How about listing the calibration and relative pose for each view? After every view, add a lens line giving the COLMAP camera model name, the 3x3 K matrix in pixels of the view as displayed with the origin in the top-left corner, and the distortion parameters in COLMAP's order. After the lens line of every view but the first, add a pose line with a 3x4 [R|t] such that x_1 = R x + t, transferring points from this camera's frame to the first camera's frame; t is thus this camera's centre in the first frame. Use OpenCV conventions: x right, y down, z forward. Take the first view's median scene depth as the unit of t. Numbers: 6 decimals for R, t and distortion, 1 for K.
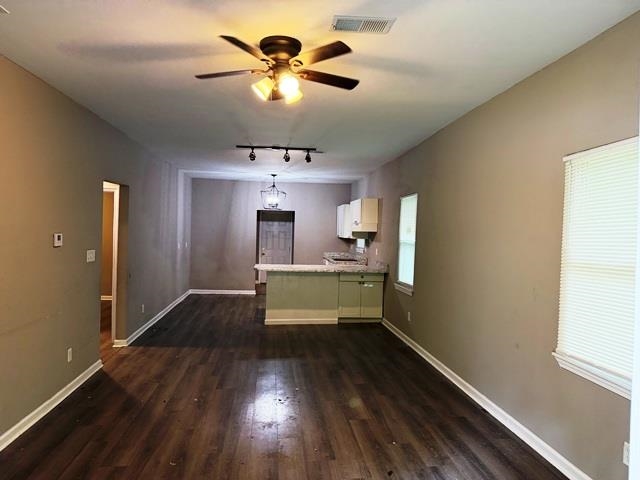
lens RADIAL K [[448.3, 0, 321.3], [0, 448.3, 244.4], [0, 0, 1]] dist [0.117184, -0.153975]
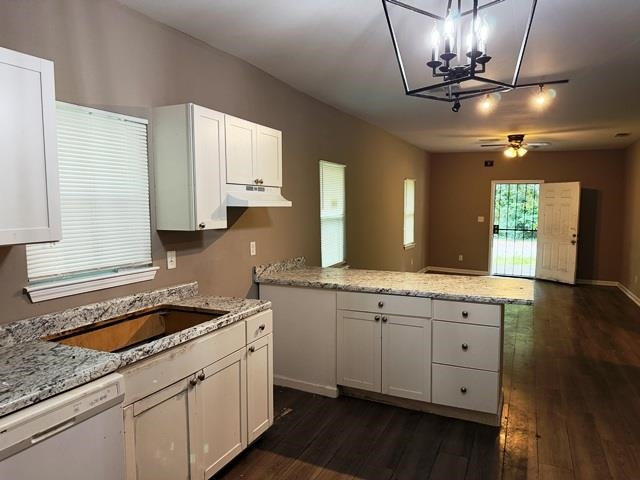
lens RADIAL K [[448.3, 0, 321.3], [0, 448.3, 244.4], [0, 0, 1]] dist [0.117184, -0.153975]
pose [[-0.856148, -0.067002, 0.512369, -0.316517], [-0.003704, 0.992328, 0.123577, -0.082378], [-0.516718, 0.103903, -0.849827, 2.390922]]
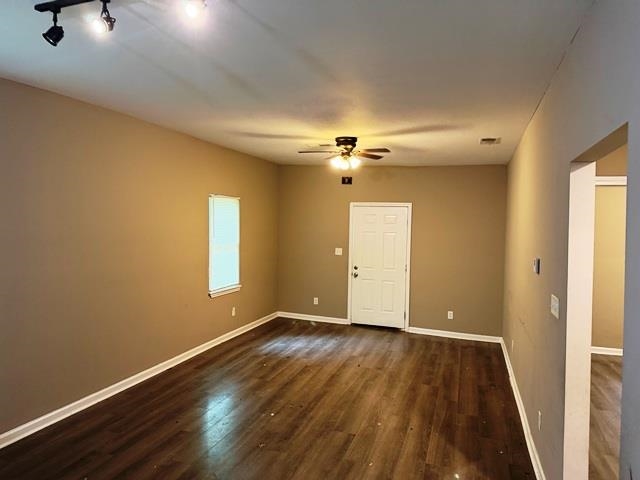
lens RADIAL K [[448.3, 0, 321.3], [0, 448.3, 244.4], [0, 0, 1]] dist [0.117184, -0.153975]
pose [[-0.908984, -0.055553, 0.413113, -0.473529], [-0.024801, 0.996531, 0.079438, -0.092707], [-0.416093, 0.061962, -0.907208, 1.668759]]
